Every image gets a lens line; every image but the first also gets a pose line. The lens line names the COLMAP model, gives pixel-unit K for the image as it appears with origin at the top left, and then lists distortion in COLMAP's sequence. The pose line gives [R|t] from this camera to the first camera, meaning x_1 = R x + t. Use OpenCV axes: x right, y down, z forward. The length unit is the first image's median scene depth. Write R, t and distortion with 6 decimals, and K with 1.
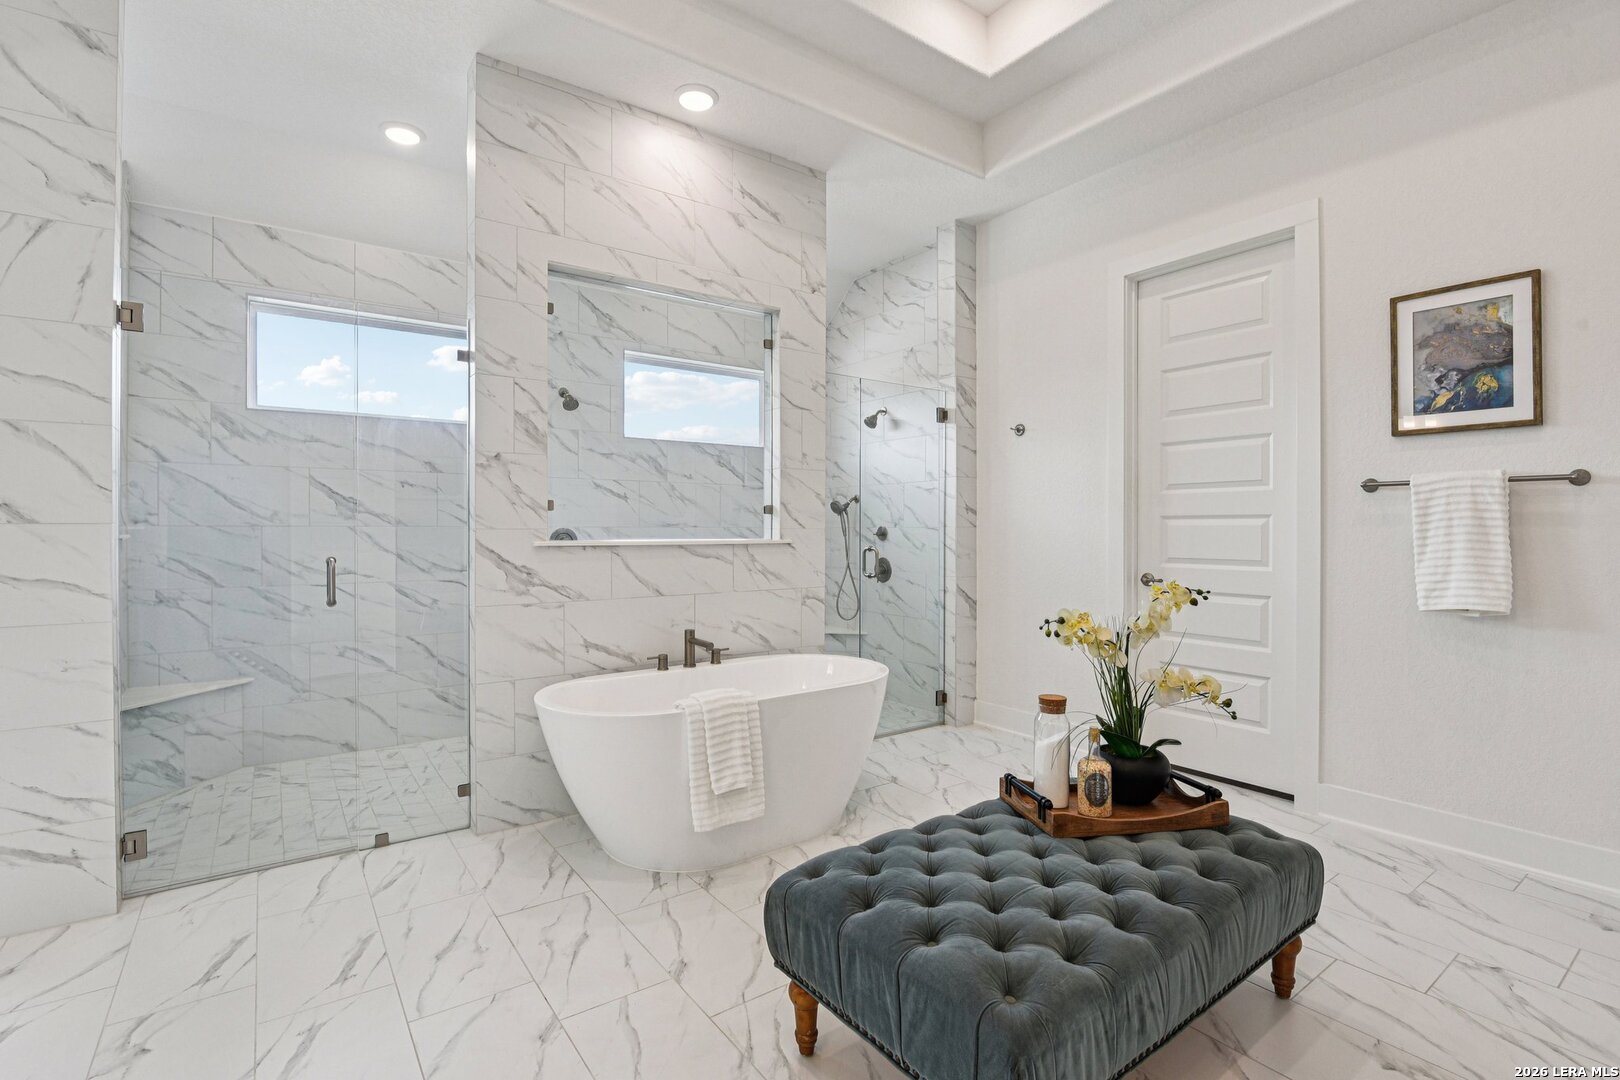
lens RADIAL K [[750.4, 0, 806.6], [0, 750.4, 530.8], [0, 0, 1]] dist [-0.010164, -0.001215]
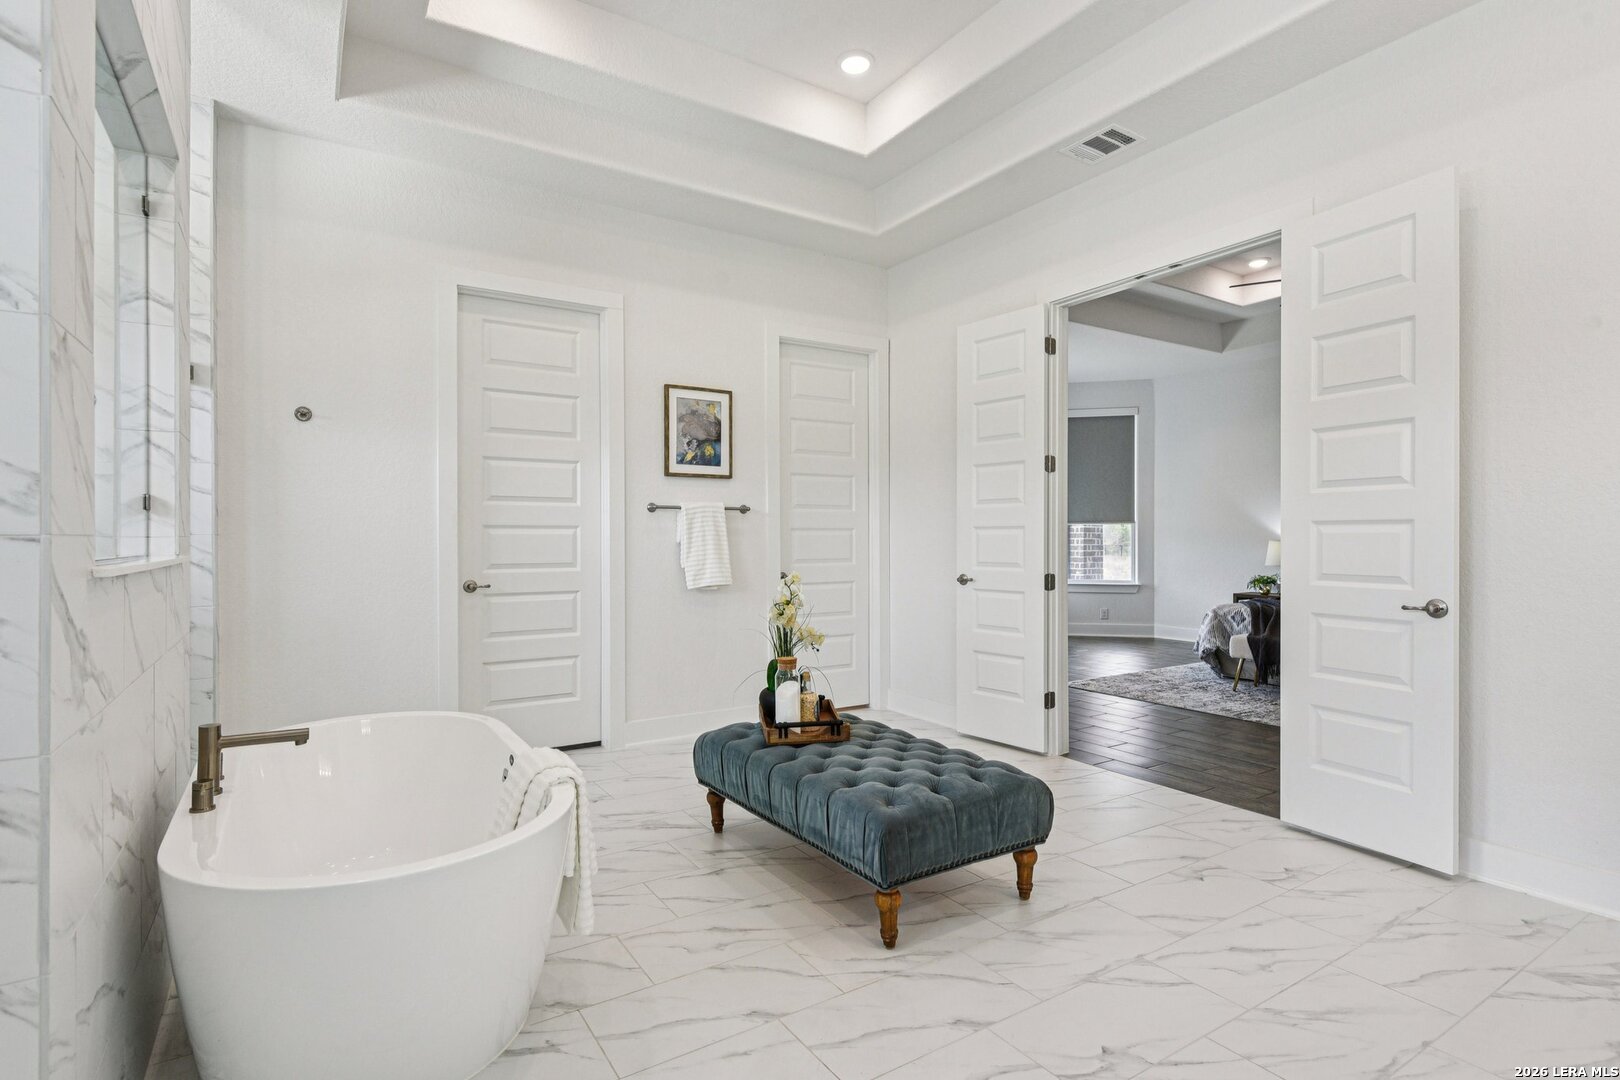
lens RADIAL K [[790.5, 0, 804.4], [0, 790.5, 540.1], [0, 0, 1]] dist [0.001636, 0.000107]
pose [[0.065117, -0.001917, 0.997876, -0.828669], [0.005468, 0.999984, 0.001564, 0.002701], [-0.997863, 0.005354, 0.065126, 0.646168]]
